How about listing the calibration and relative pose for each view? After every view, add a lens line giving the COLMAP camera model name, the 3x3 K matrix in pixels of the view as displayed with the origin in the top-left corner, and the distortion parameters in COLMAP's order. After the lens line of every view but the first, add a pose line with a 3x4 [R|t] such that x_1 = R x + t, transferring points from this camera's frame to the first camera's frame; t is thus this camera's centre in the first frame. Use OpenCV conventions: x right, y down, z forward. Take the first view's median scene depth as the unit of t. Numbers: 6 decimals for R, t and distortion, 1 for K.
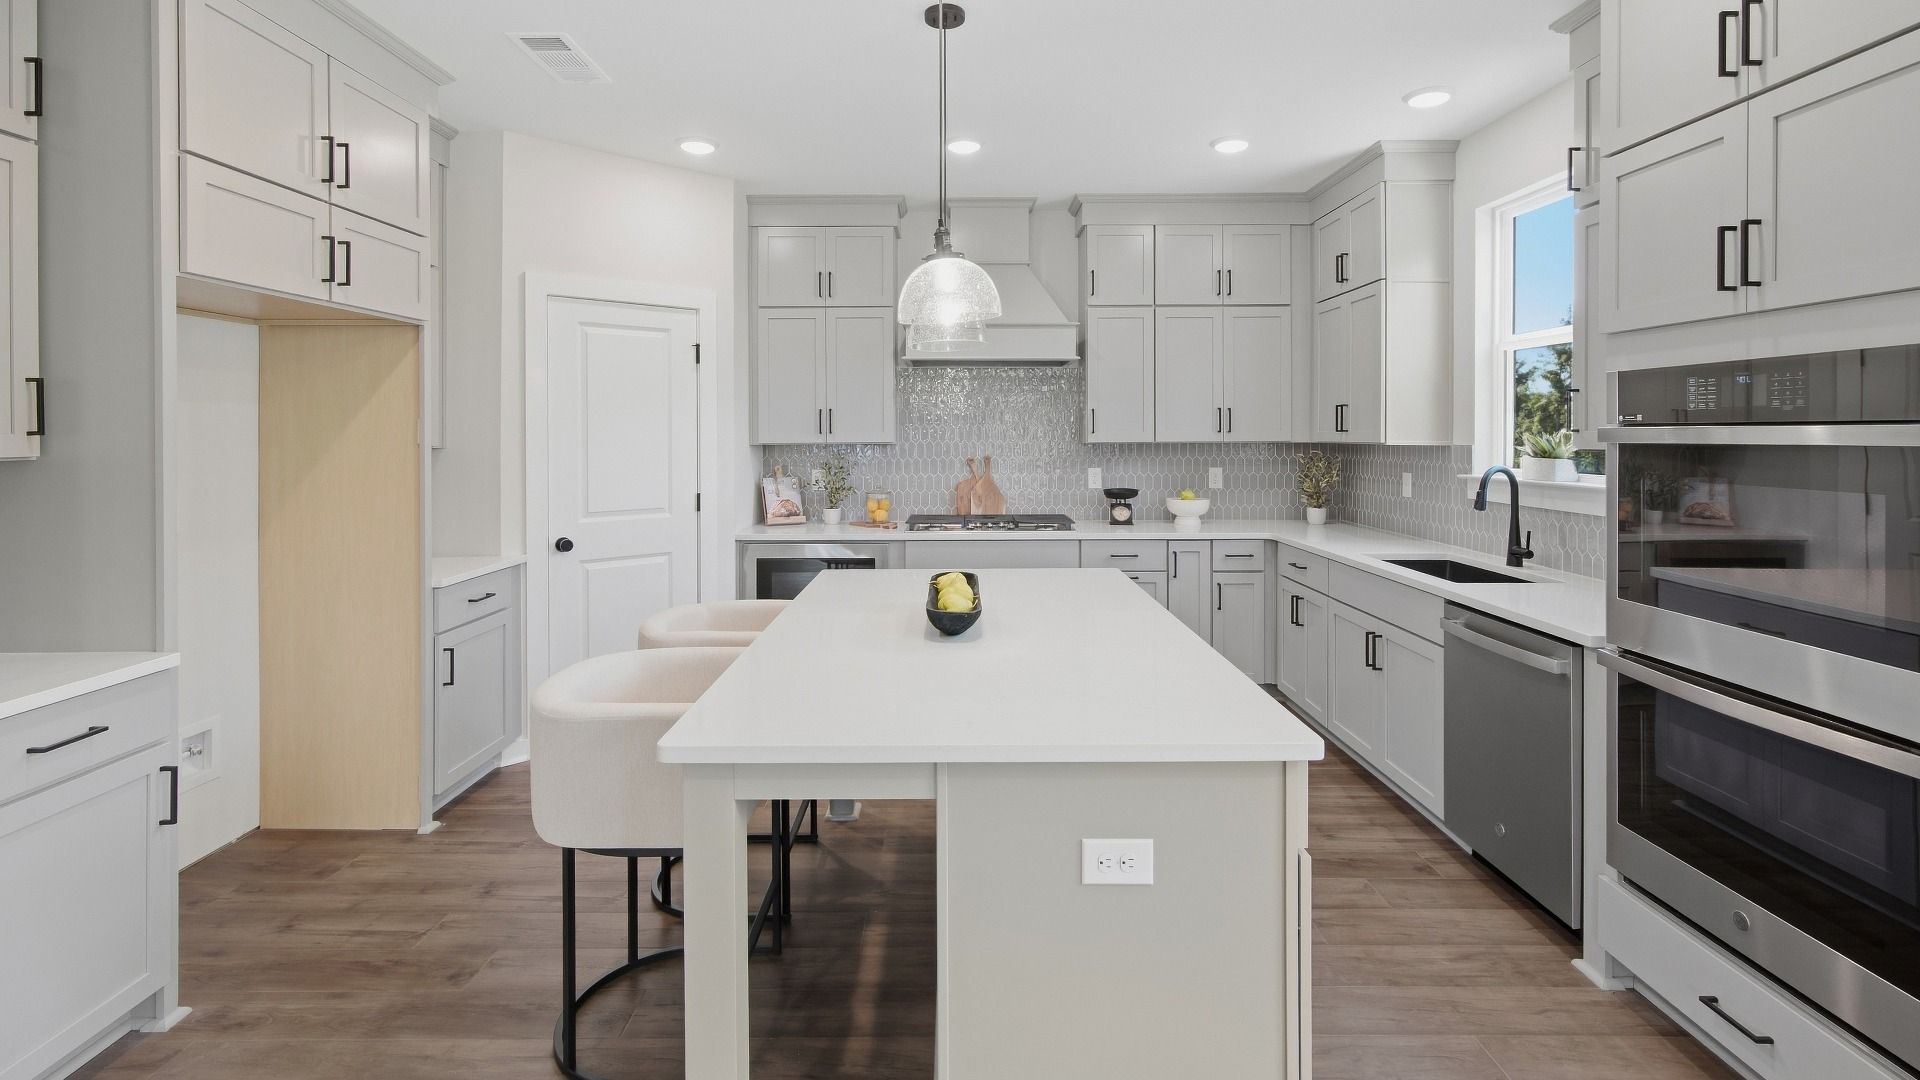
lens RADIAL K [[821.9, 0, 957.1], [0, 821.9, 399.2], [0, 0, 1]] dist [0.000980, 0.000720]
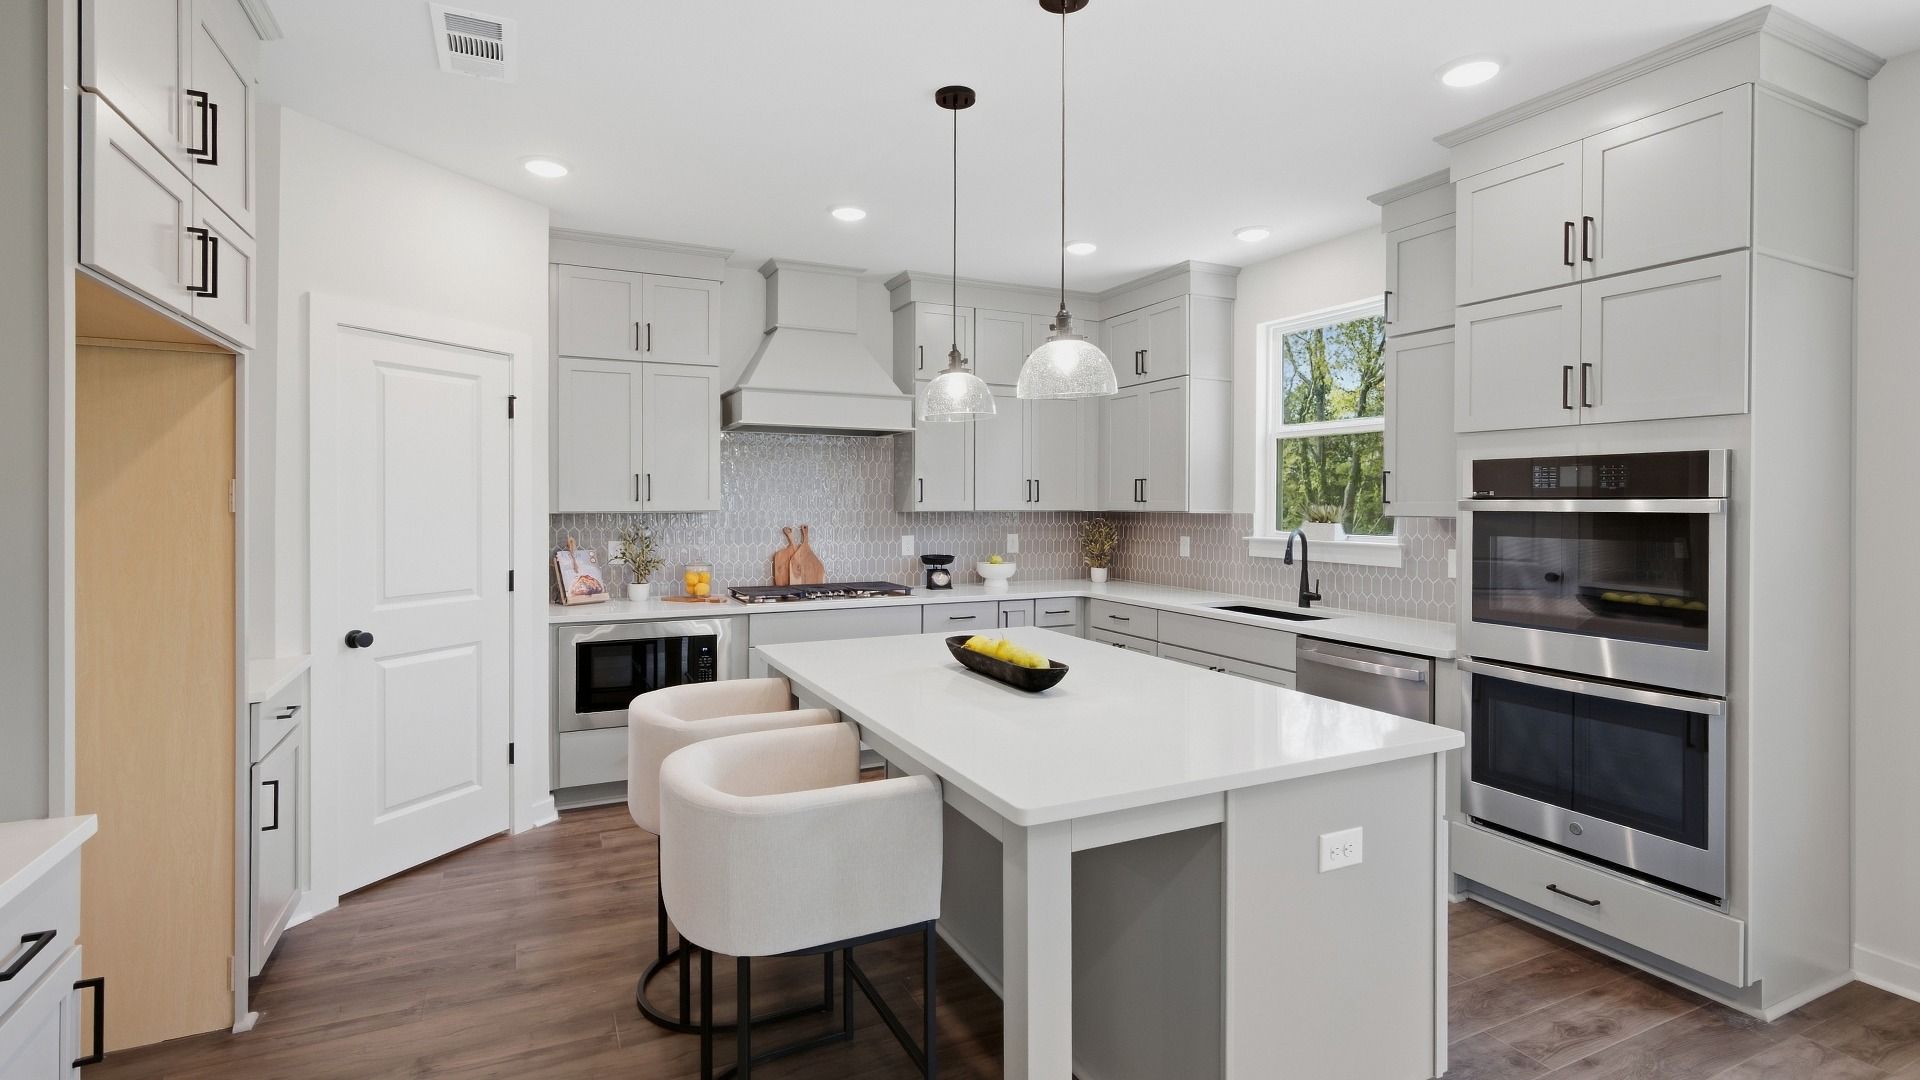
lens RADIAL K [[822.8, 0, 965.3], [0, 822.8, 467.2], [0, 0, 1]] dist [0.001643, 0.000637]
pose [[0.913150, 0.021895, 0.407035, -0.230286], [-0.021486, 0.999754, -0.005577, 0.001922], [-0.407057, -0.003653, 0.913396, 0.027896]]
